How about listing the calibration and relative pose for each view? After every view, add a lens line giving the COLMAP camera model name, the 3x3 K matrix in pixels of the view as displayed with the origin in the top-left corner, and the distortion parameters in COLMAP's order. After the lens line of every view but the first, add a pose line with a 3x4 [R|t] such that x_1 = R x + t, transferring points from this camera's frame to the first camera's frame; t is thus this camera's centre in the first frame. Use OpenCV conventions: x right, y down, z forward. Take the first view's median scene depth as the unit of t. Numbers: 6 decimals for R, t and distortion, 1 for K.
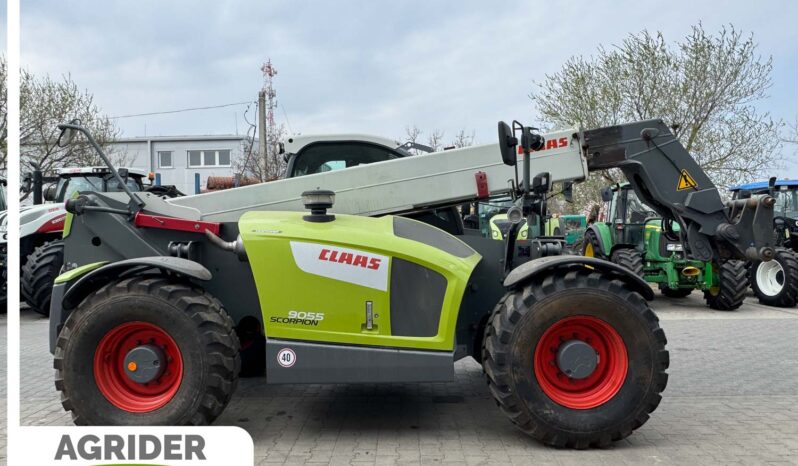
lens RADIAL K [[529.8, 0, 397.1], [0, 529.8, 238.1], [0, 0, 1]] dist [0.001356, -0.006970]
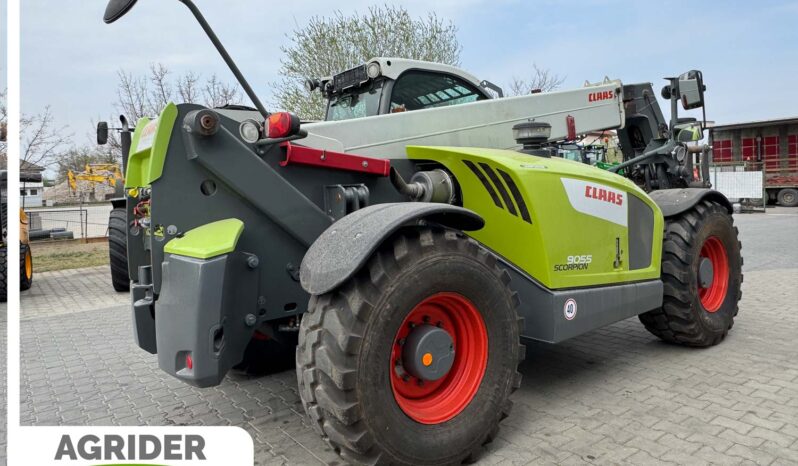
lens RADIAL K [[529.8, 0, 410.0], [0, 529.8, 194.2], [0, 0, 1]] dist [0.001356, -0.006970]
pose [[0.780272, -0.026958, 0.624859, -0.952392], [0.030779, 0.999515, 0.004688, 0.021776], [-0.624682, 0.015575, 0.780724, 0.470763]]
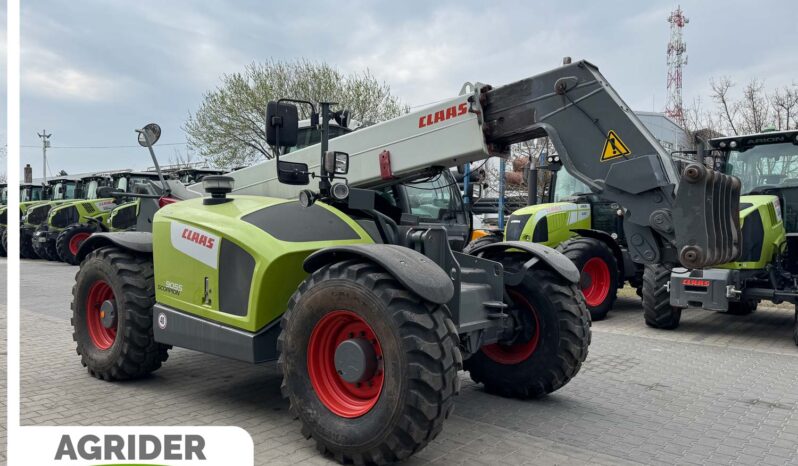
lens RADIAL K [[628.7, 0, 399.1], [0, 628.7, 229.6], [0, 0, 1]] dist [0.035845, -0.001256]
pose [[0.784388, 0.025580, -0.619743, 1.048643], [-0.027304, 0.999605, 0.006702, 0.001580], [0.619669, 0.011665, 0.784776, 0.225286]]
